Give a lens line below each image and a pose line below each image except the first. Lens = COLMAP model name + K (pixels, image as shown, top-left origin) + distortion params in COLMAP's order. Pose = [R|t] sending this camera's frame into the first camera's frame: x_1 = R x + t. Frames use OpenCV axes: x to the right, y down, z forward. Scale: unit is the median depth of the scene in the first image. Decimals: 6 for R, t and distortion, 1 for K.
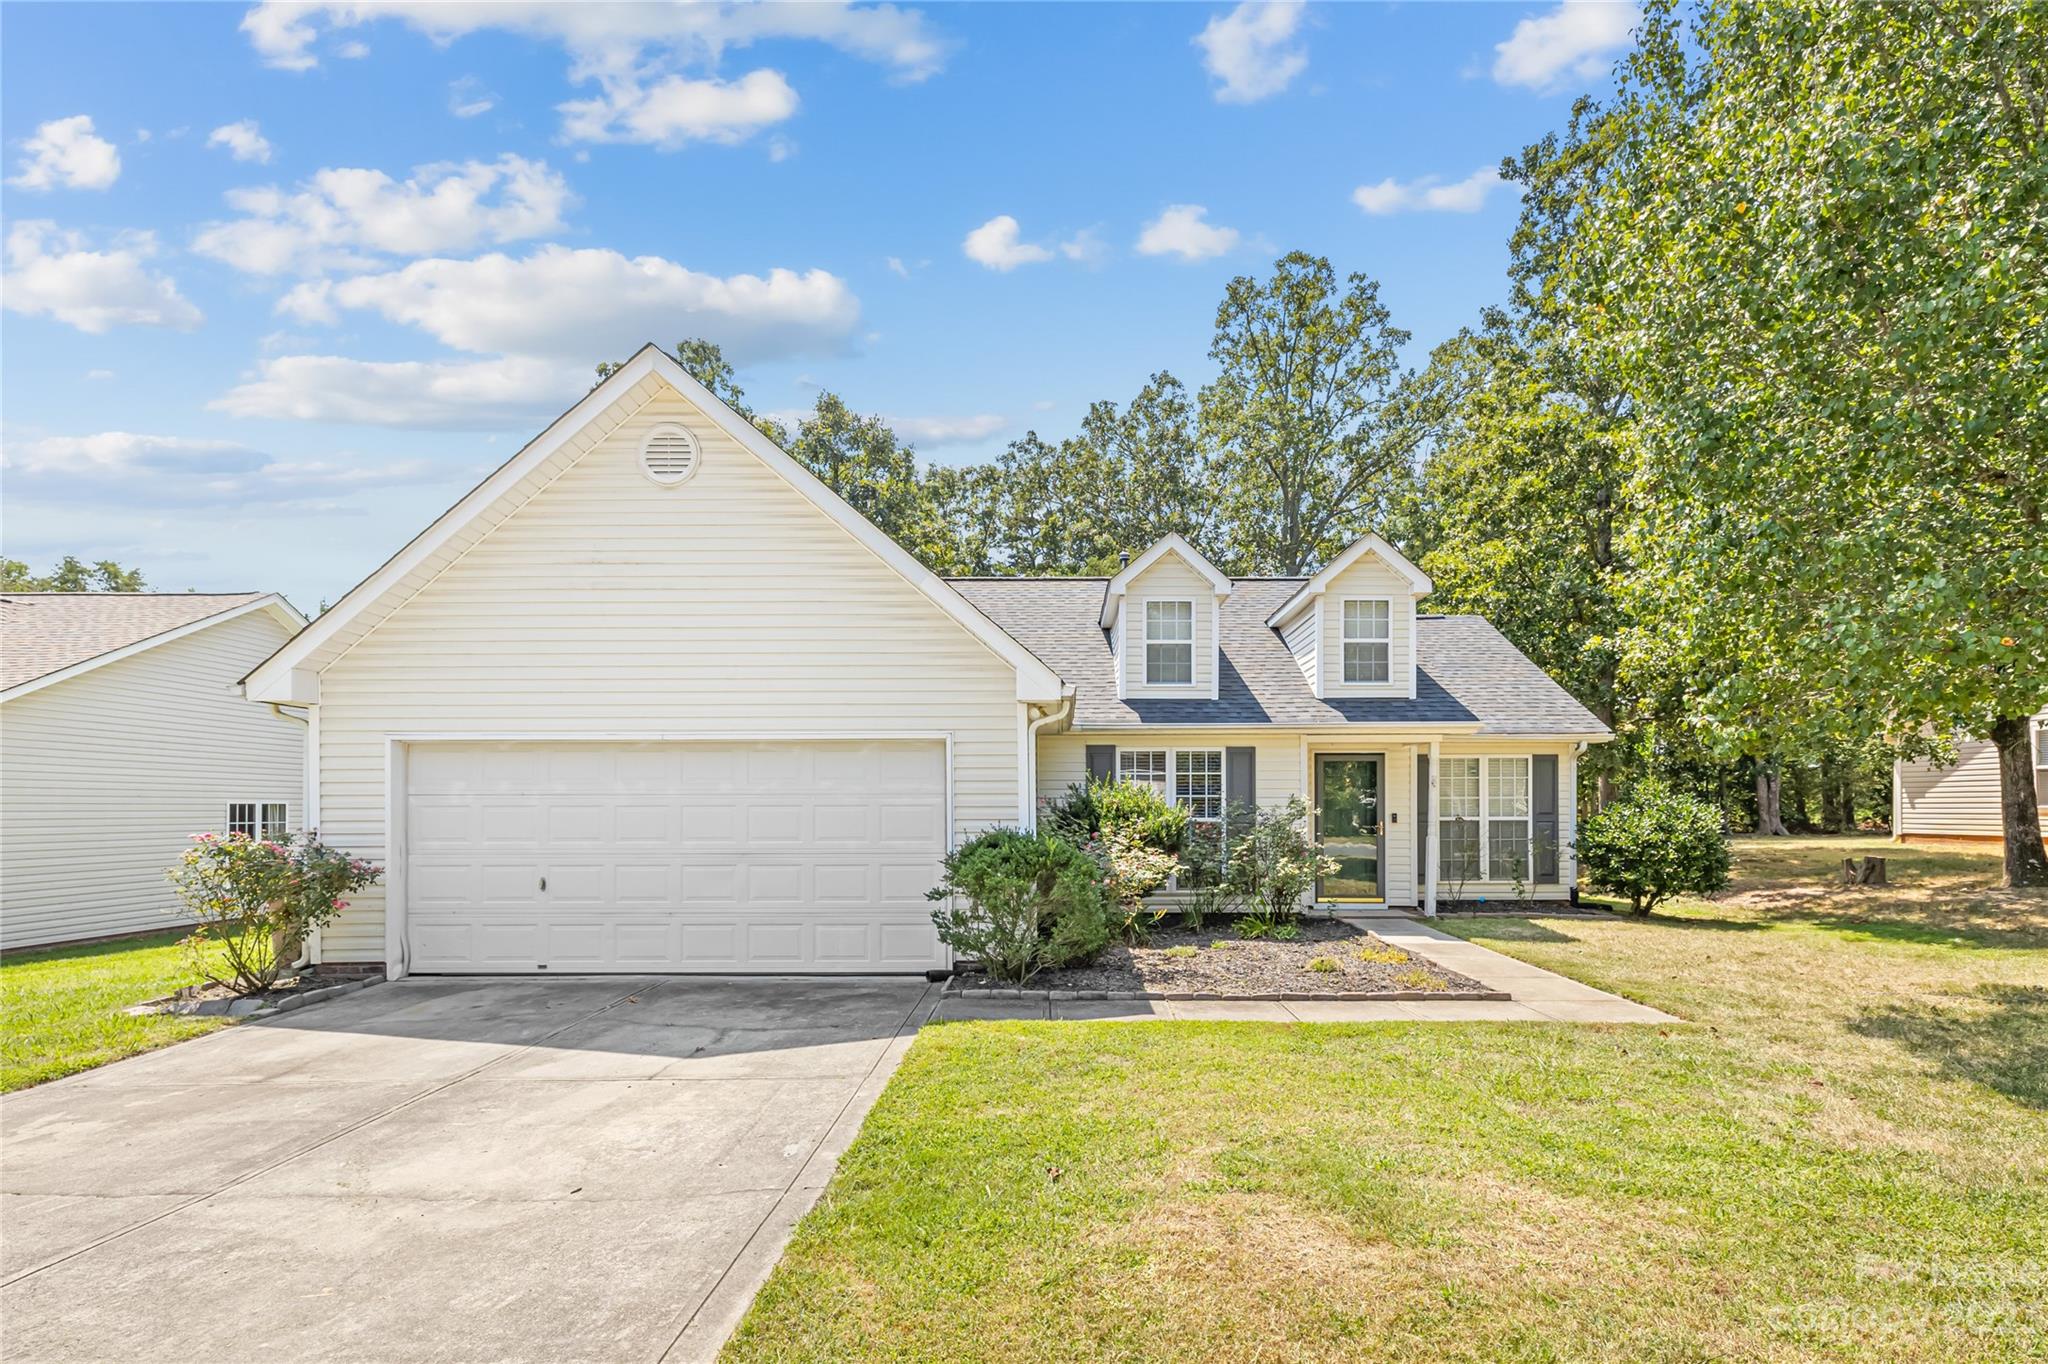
lens RADIAL K [[949.0, 0, 1026.8], [0, 949.0, 776.0], [0, 0, 1]] dist [0.003169, 0.000256]
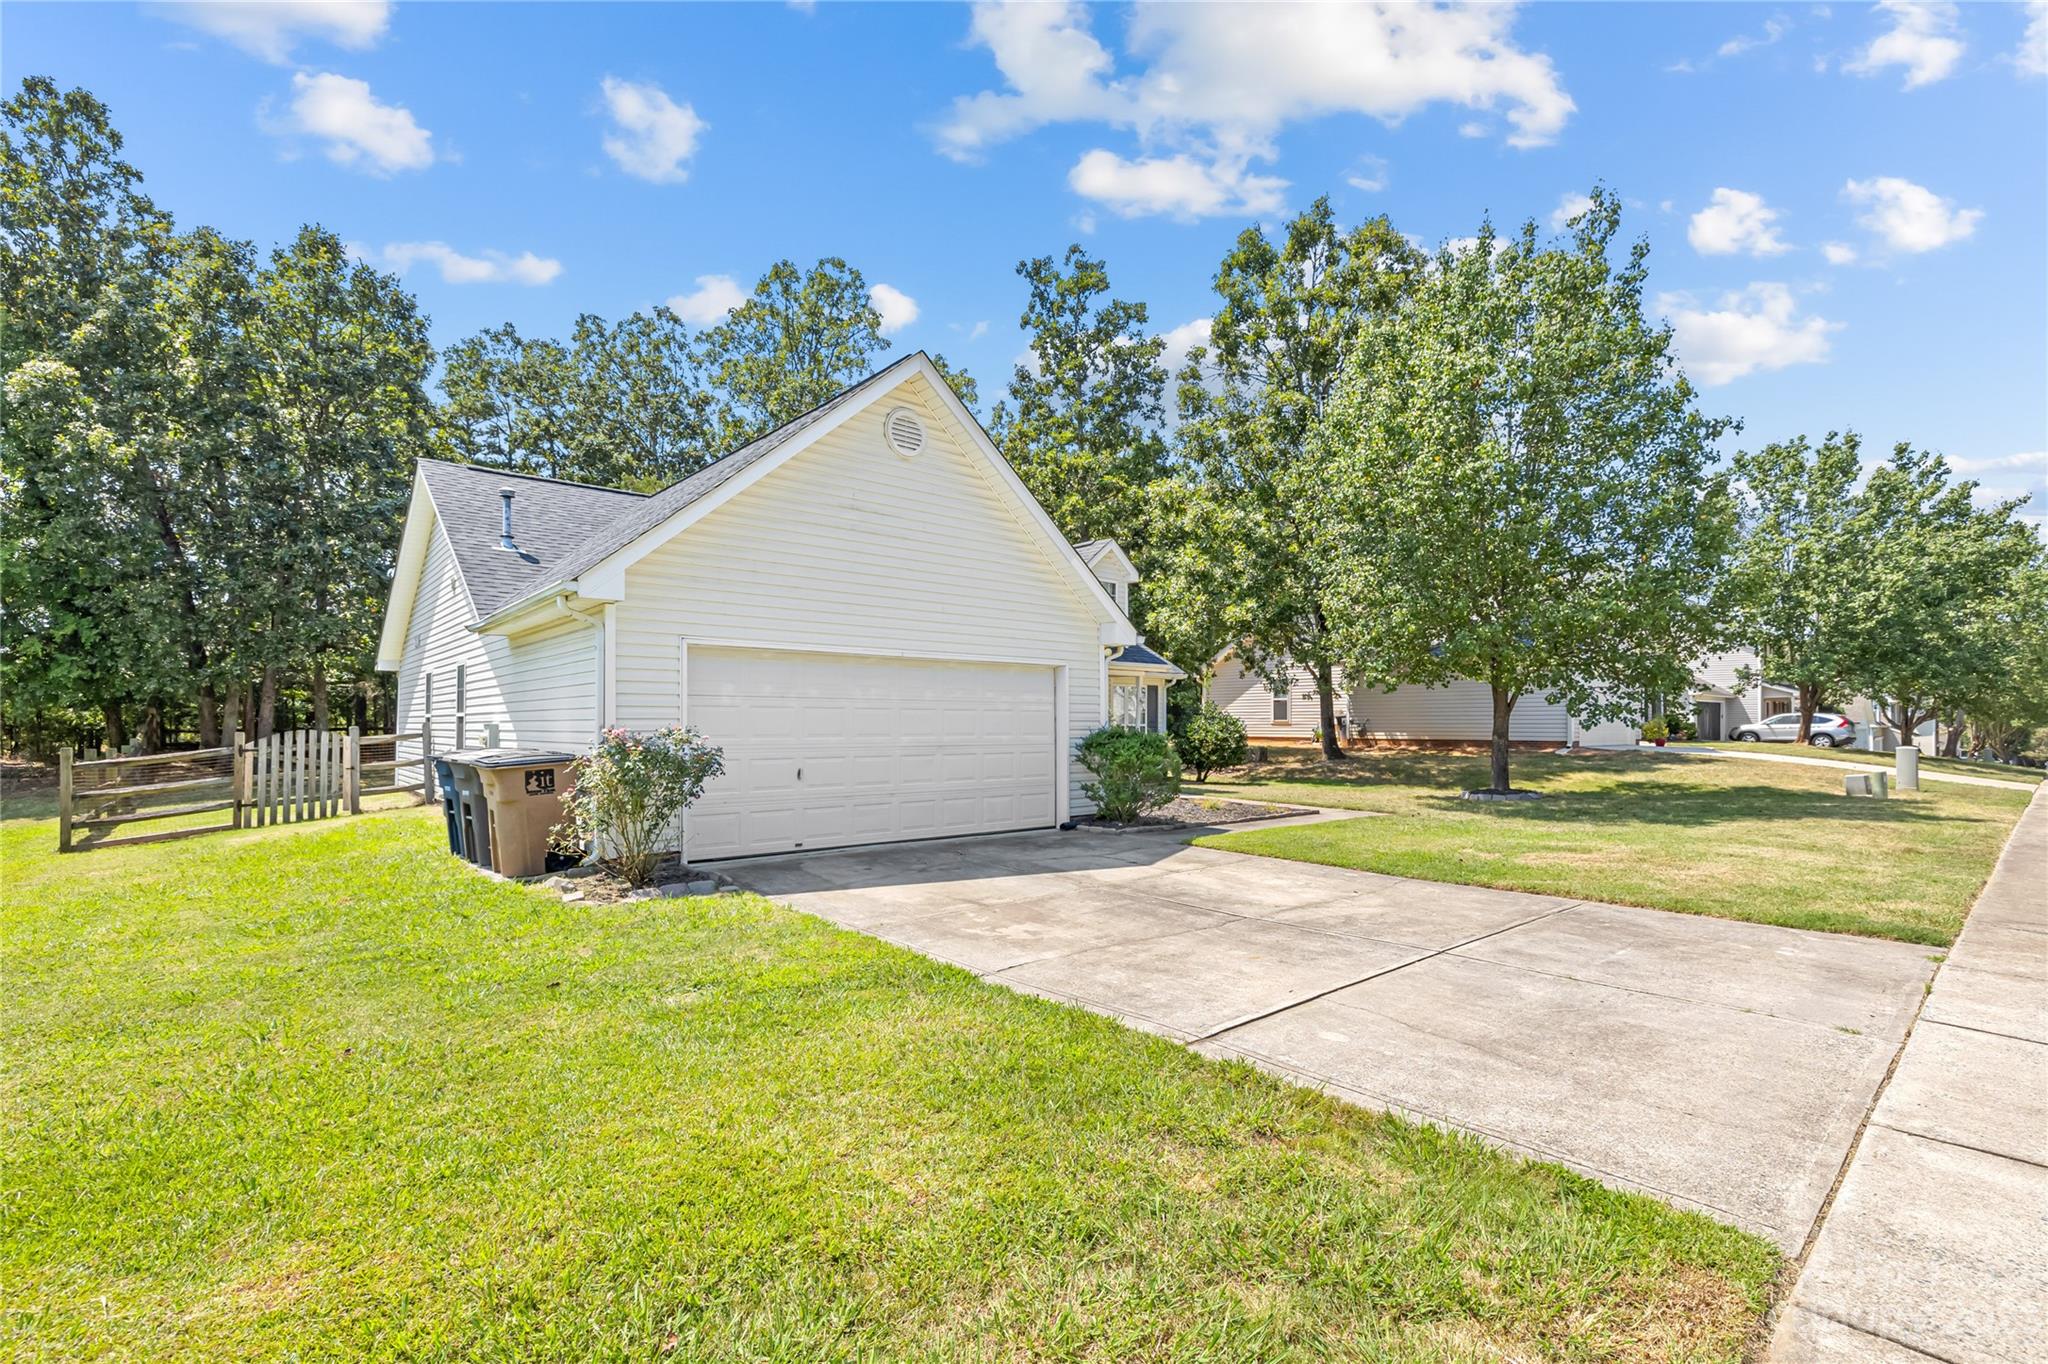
lens RADIAL K [[865.2, 0, 1015.7], [0, 865.2, 677.8], [0, 0, 1]] dist [0.001901, 0.000155]
pose [[0.780272, 0.037124, 0.624337, -0.966351], [-0.027504, 0.999308, -0.025047, 0.014445], [-0.624835, 0.002371, 0.780753, 0.000374]]
